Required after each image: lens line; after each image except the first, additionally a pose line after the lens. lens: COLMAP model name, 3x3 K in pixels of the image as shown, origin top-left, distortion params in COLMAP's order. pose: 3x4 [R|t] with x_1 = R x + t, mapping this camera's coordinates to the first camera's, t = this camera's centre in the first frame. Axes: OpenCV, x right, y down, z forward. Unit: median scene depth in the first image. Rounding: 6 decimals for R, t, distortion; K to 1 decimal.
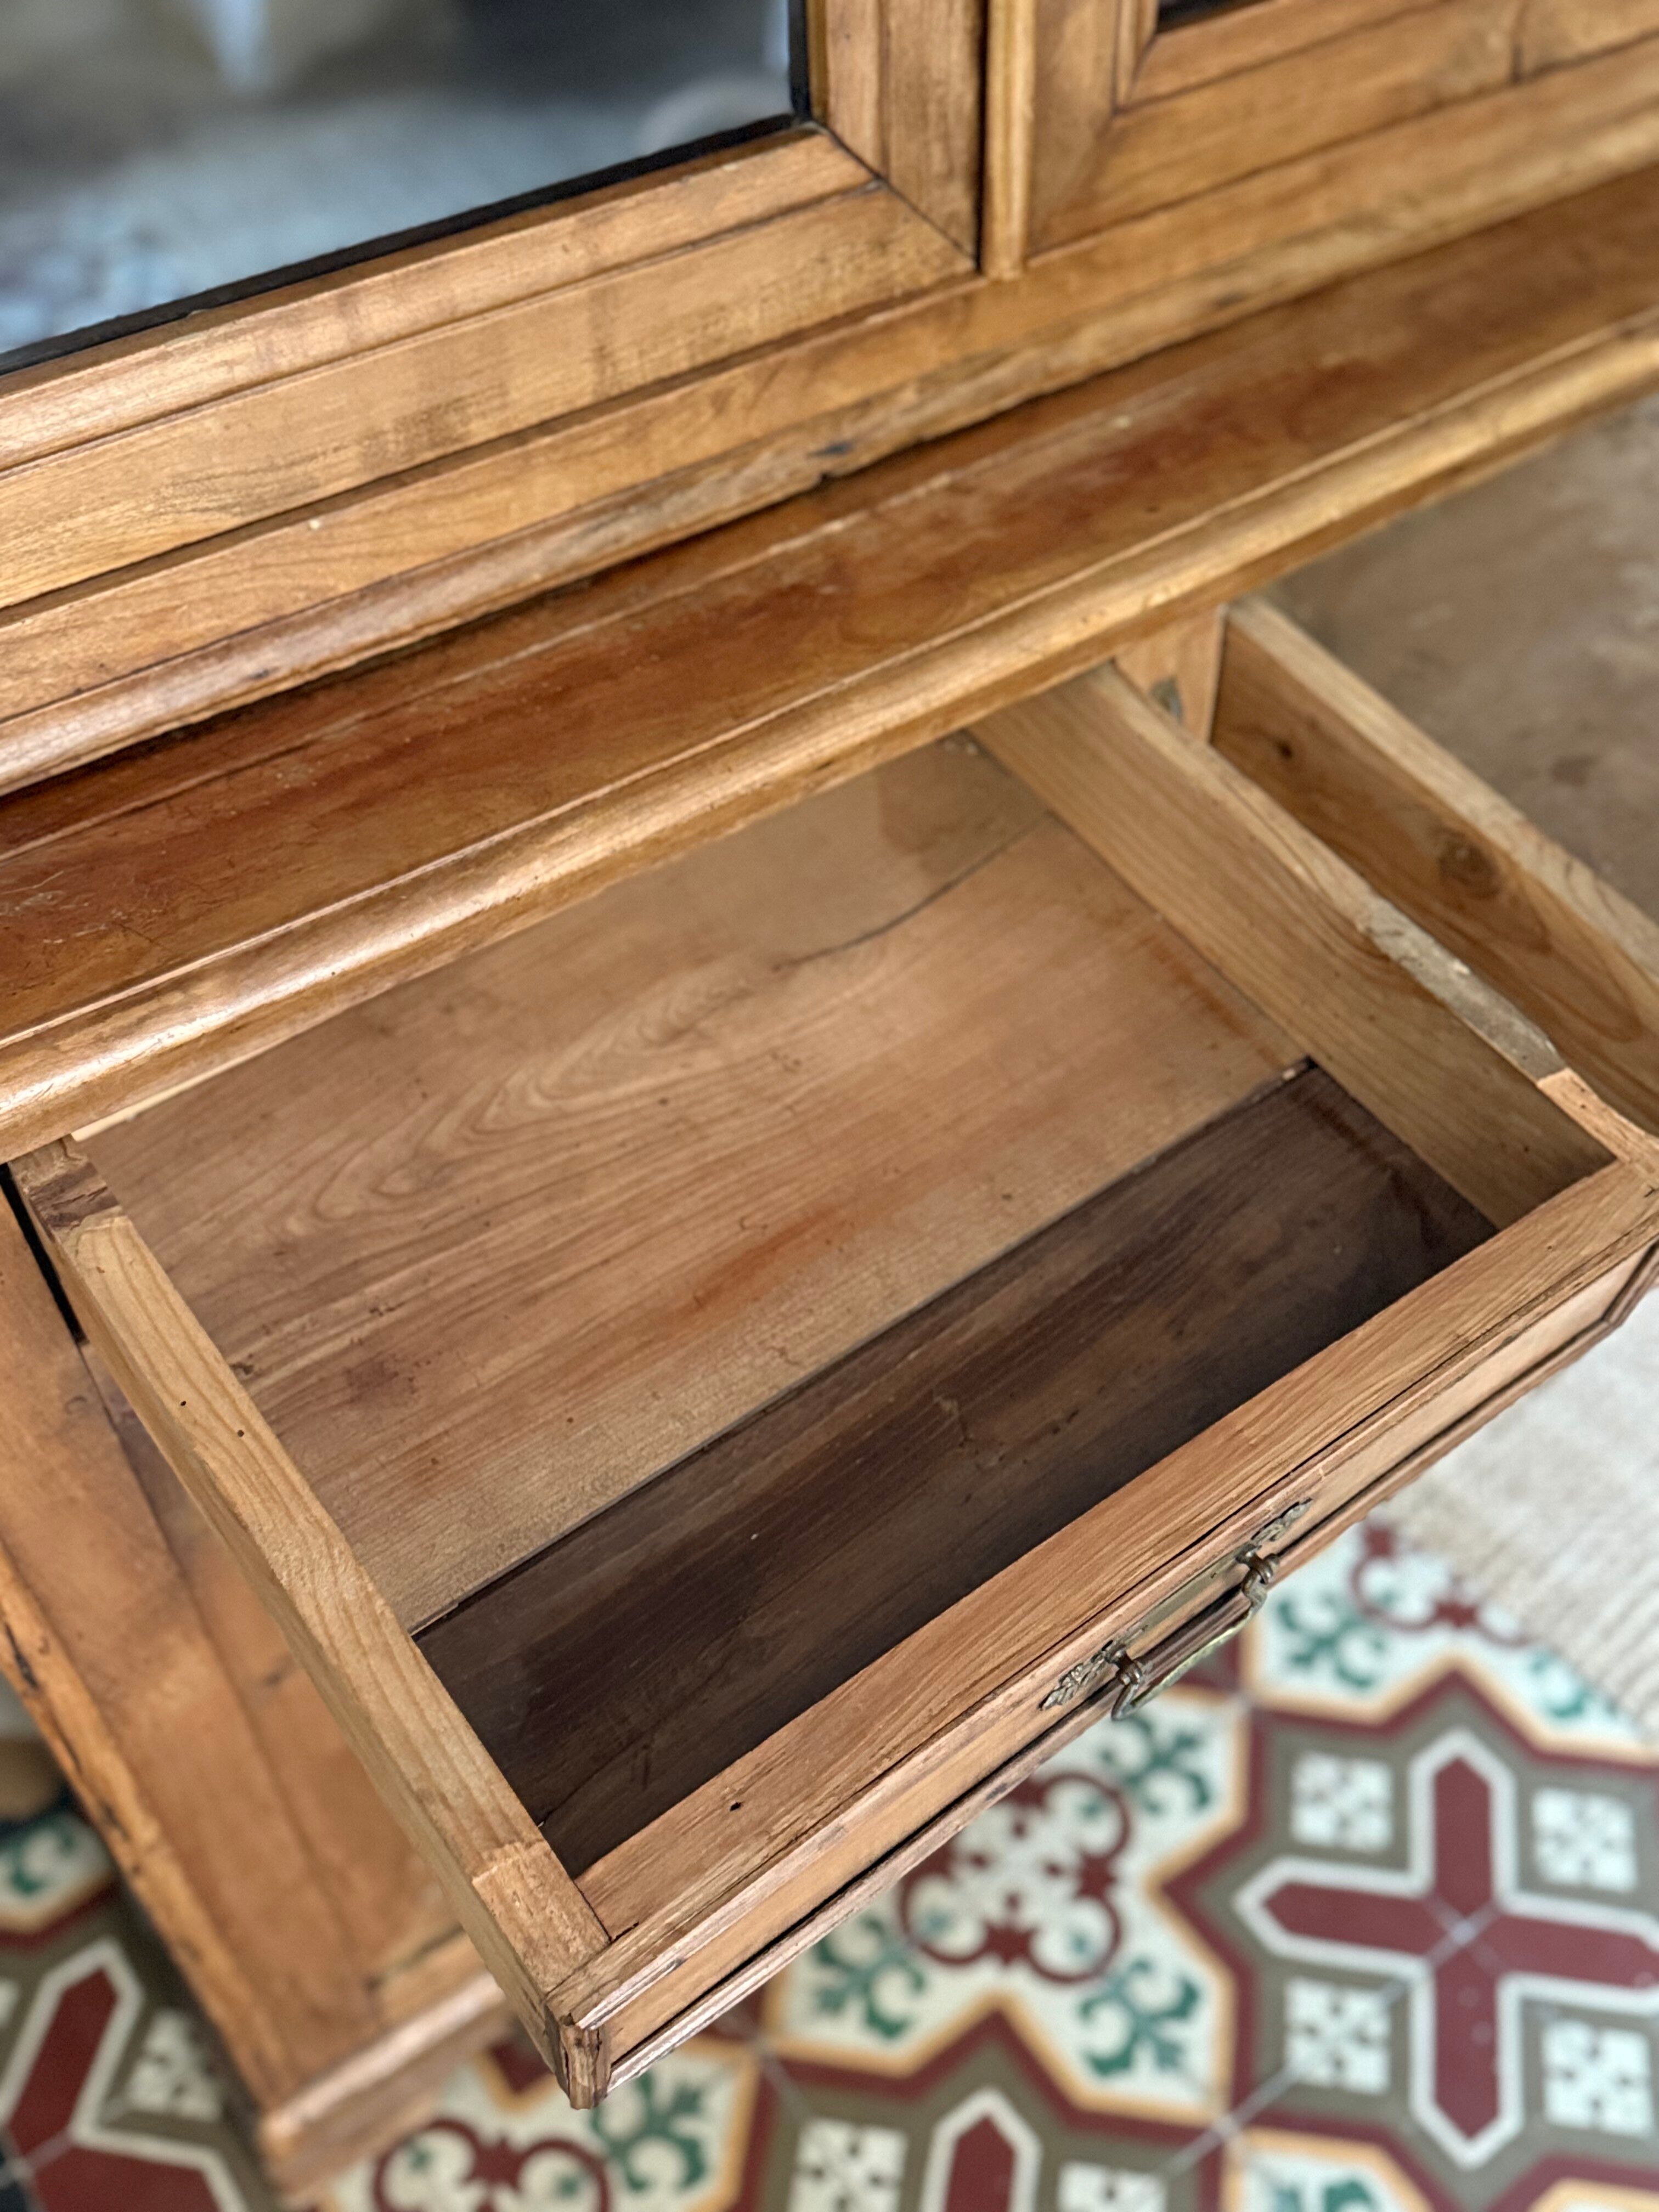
lens RADIAL K [[2173.7, 0, 831.5], [0, 2173.7, 1115.2], [0, 0, 1]] dist [0.167044, -0.392199]
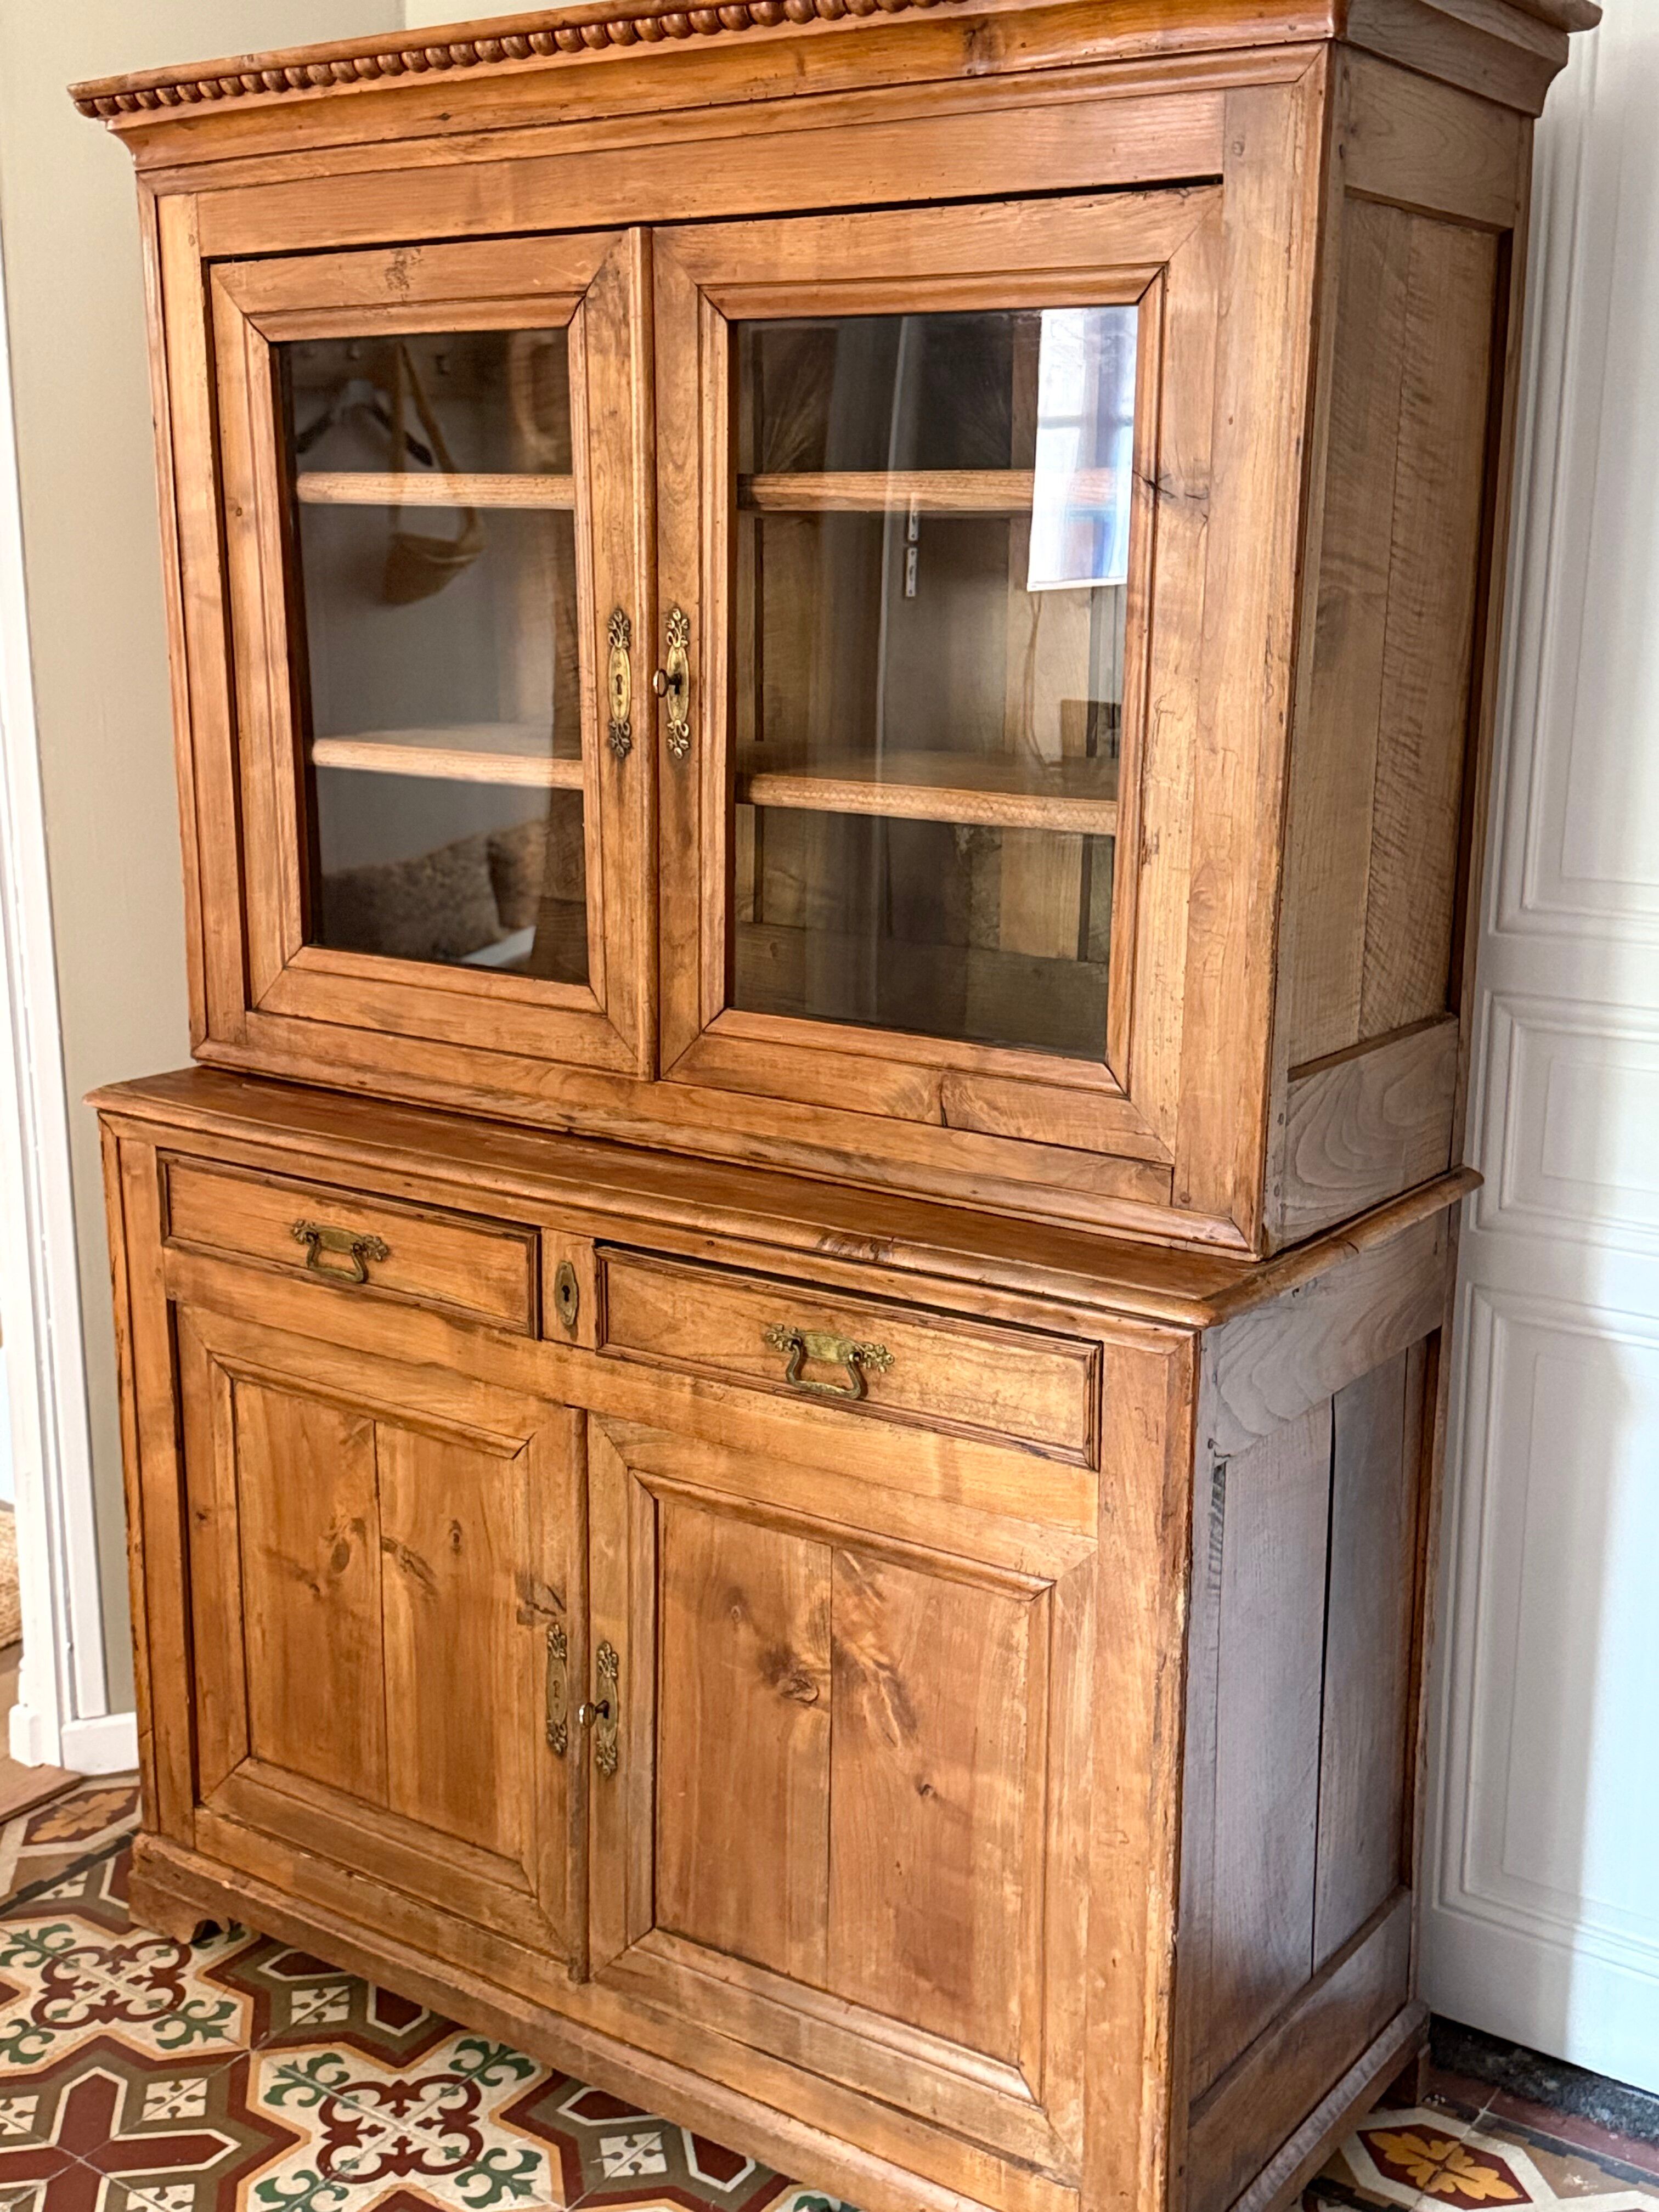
lens RADIAL K [[2472.2, 0, 832.0], [0, 2472.2, 1110.9], [0, 0, 1]] dist [0.150310, -0.306244]
pose [[0.335522, 0.240570, -0.910797, 2.178382], [-0.691496, 0.719478, -0.064698, -0.309687], [0.639733, 0.651520, 0.407754, 0.153468]]
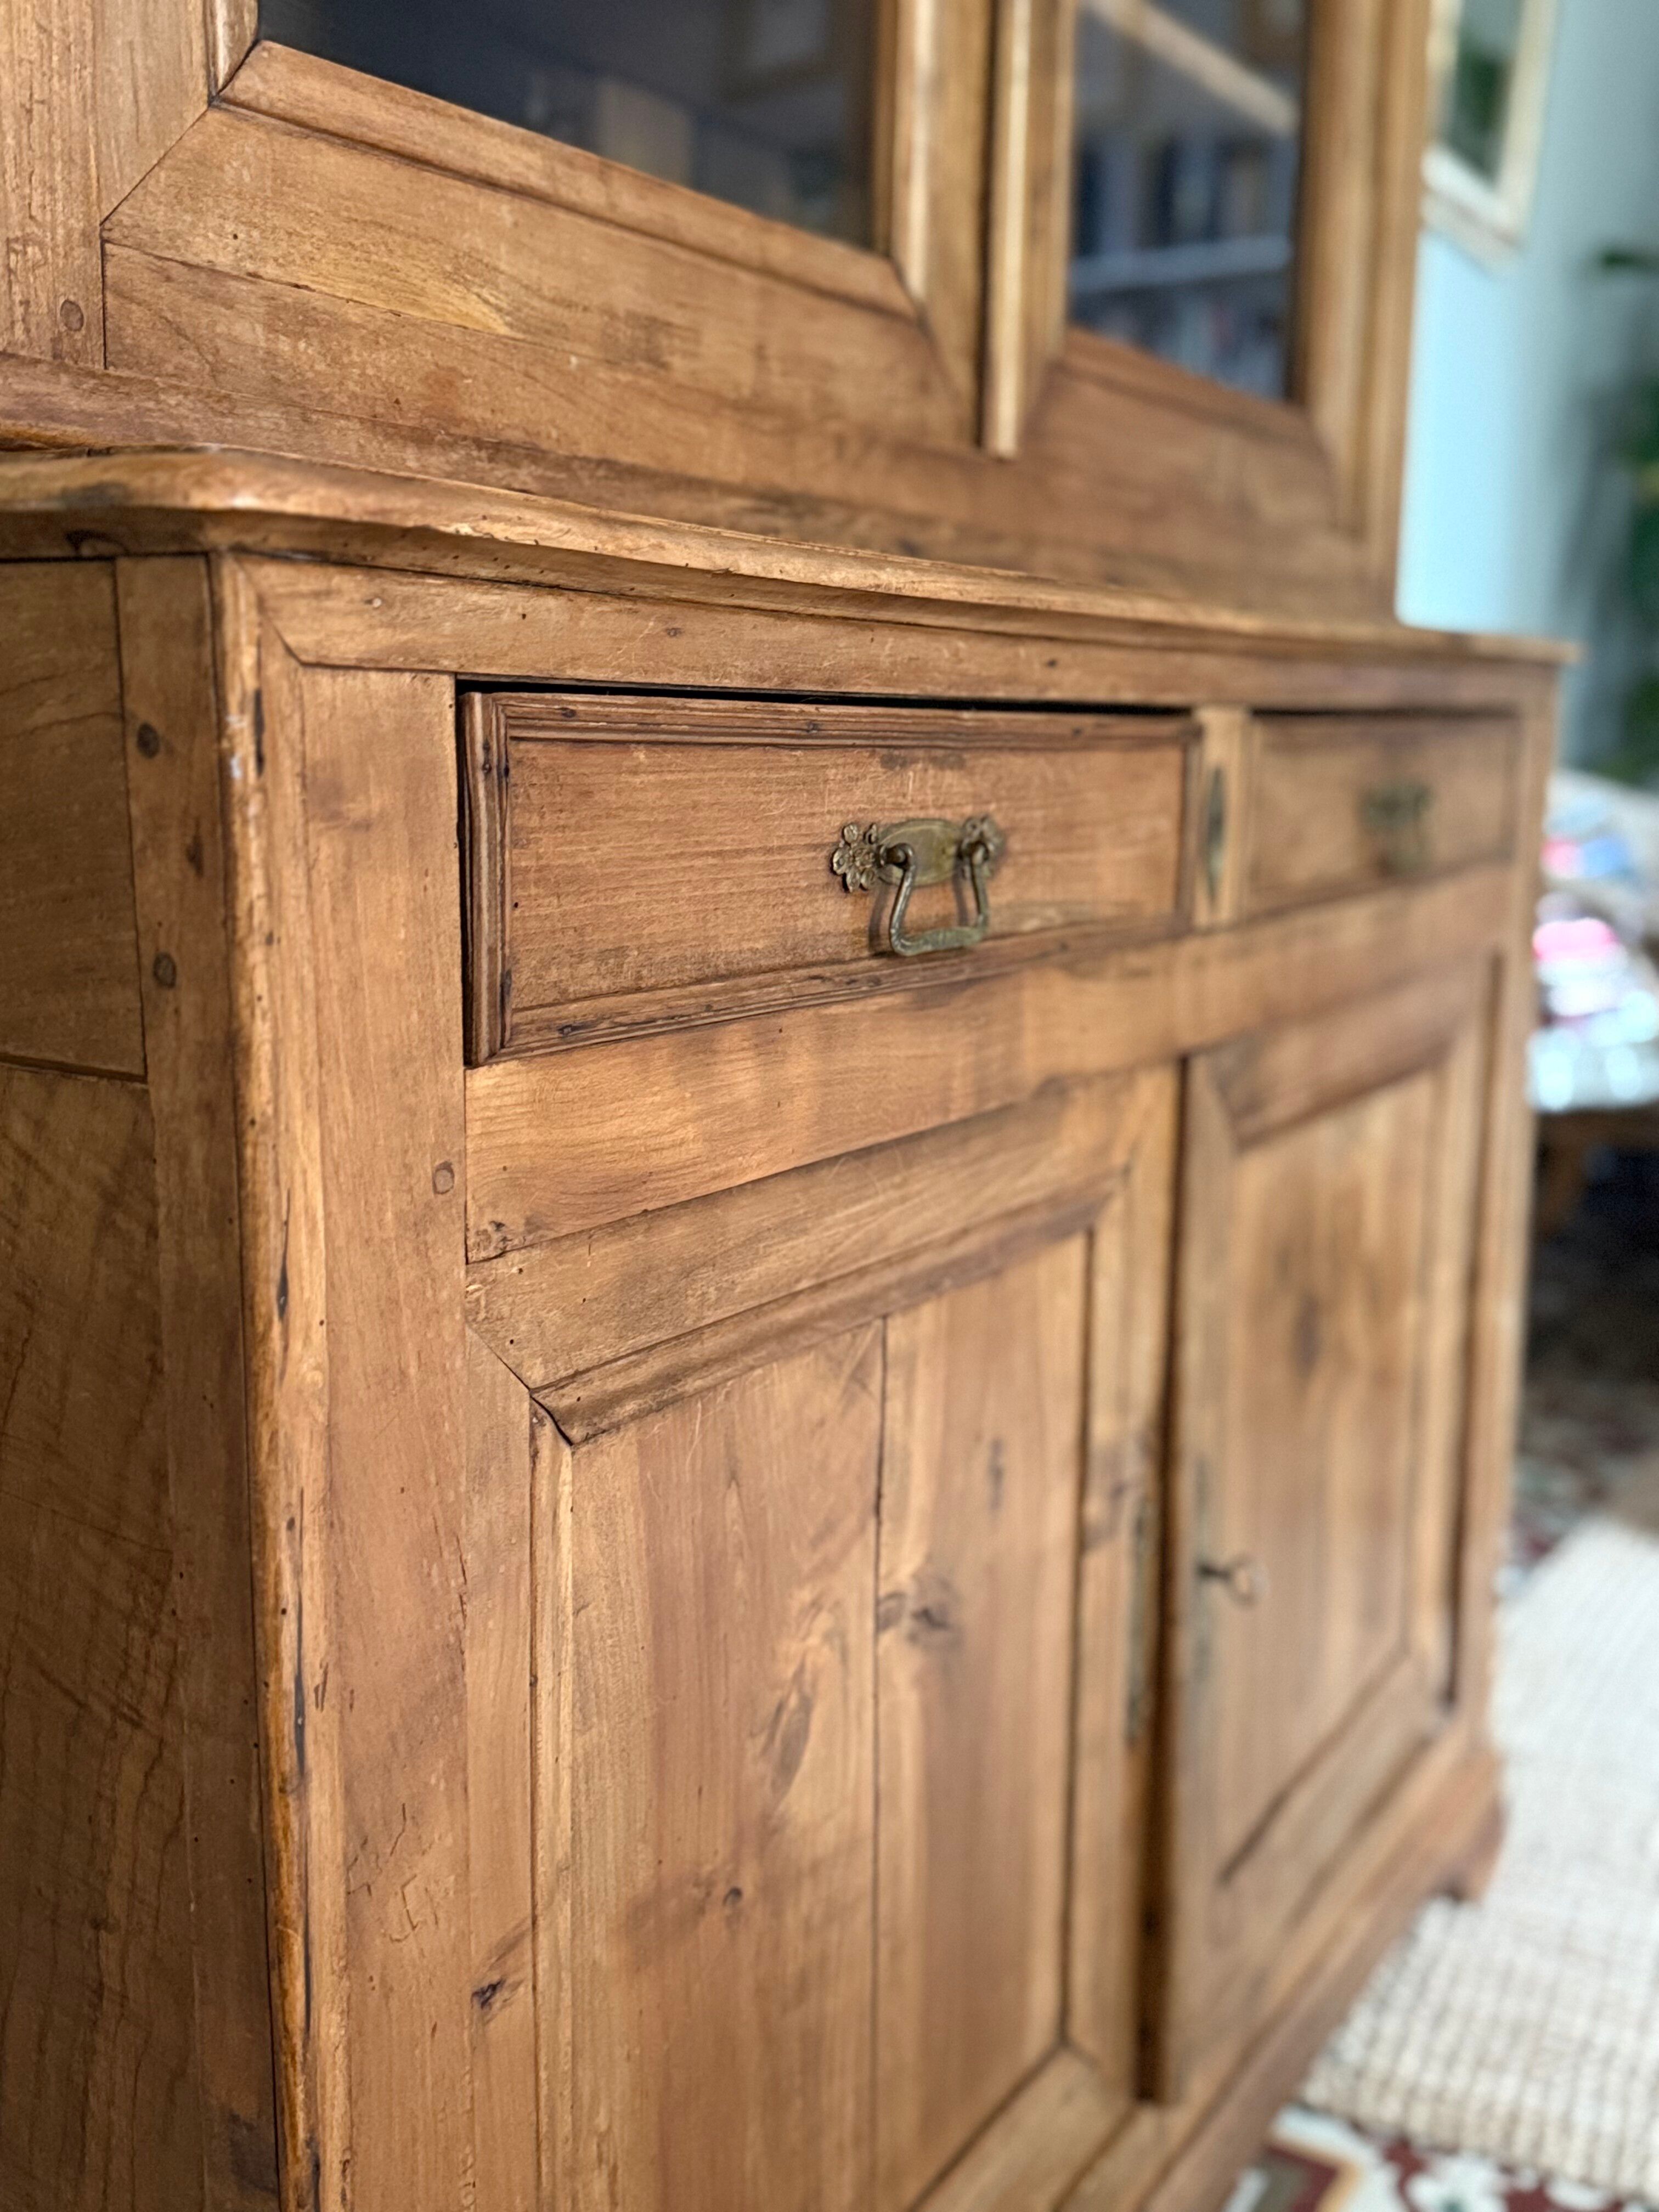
lens RADIAL K [[2173.7, 0, 831.5], [0, 2173.7, 1115.2], [0, 0, 1]] dist [0.167044, -0.392199]
pose [[0.917526, -0.027347, 0.396734, -0.427139], [0.256079, 0.803896, -0.536820, 0.440299], [-0.304252, 0.594141, 0.744599, 0.368288]]
